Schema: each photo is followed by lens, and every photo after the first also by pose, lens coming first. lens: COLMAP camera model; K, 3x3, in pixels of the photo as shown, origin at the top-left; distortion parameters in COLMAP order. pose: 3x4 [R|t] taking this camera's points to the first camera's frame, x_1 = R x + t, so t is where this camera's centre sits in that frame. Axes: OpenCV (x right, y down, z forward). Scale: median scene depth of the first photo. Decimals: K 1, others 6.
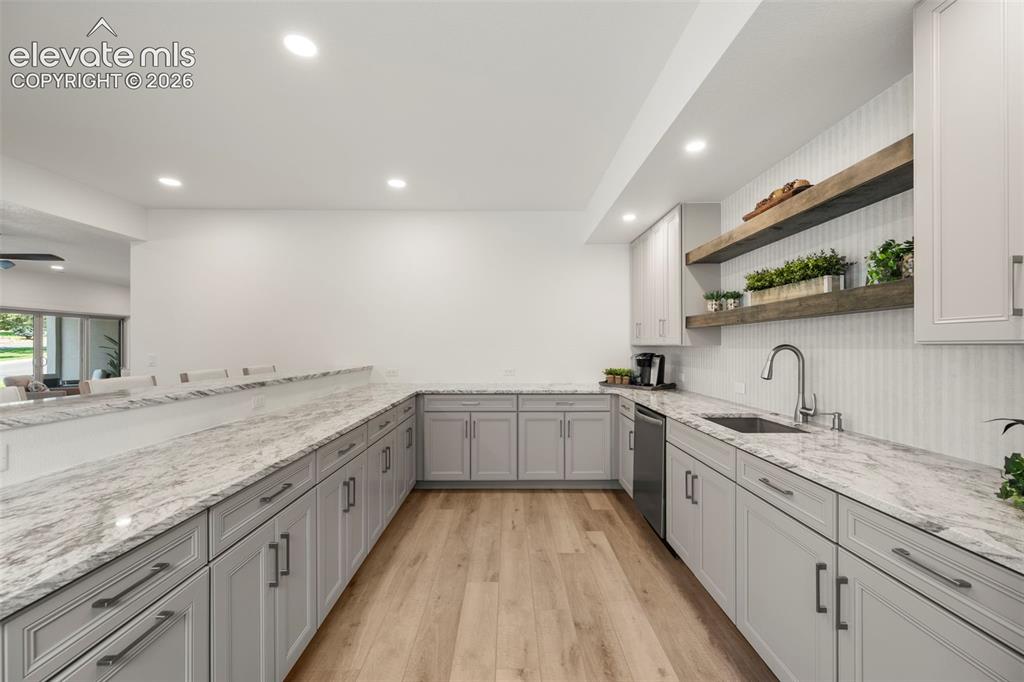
lens RADIAL K [[406.0, 0, 512.0], [0, 406.0, 348.9], [0, 0, 1]] dist [-0.000058, -0.000071]
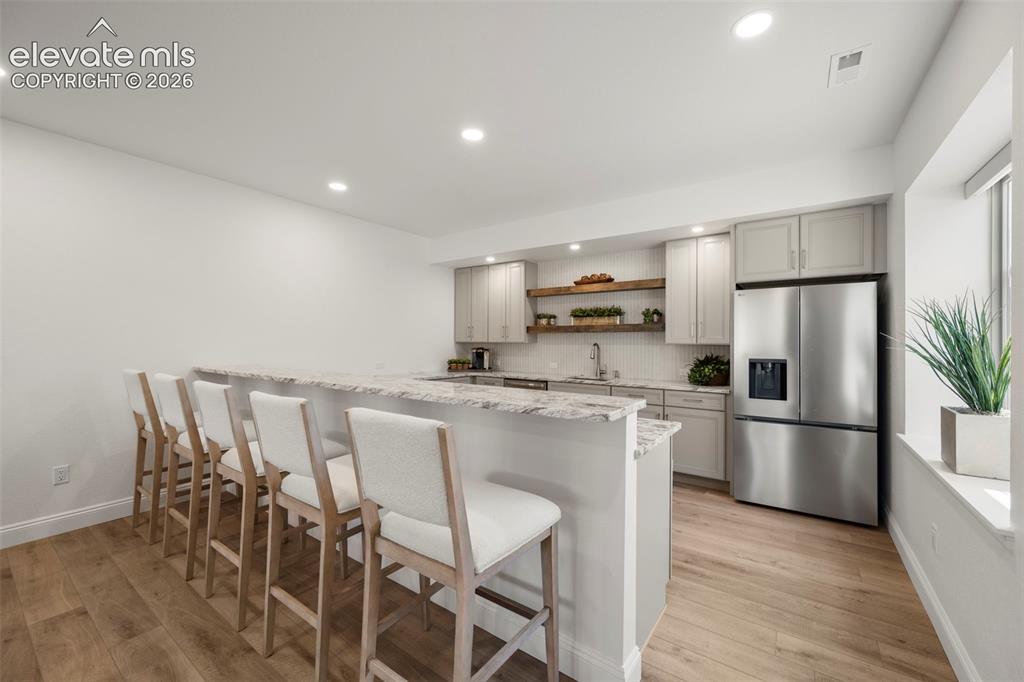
lens RADIAL K [[406.0, 0, 512.0], [0, 406.0, 348.9], [0, 0, 1]] dist [-0.000058, -0.000071]
pose [[0.588517, -0.000124, 0.808485, -1.003988], [-0.006512, 0.999967, 0.004893, 0.008199], [-0.808458, -0.008145, 0.588497, 0.038771]]
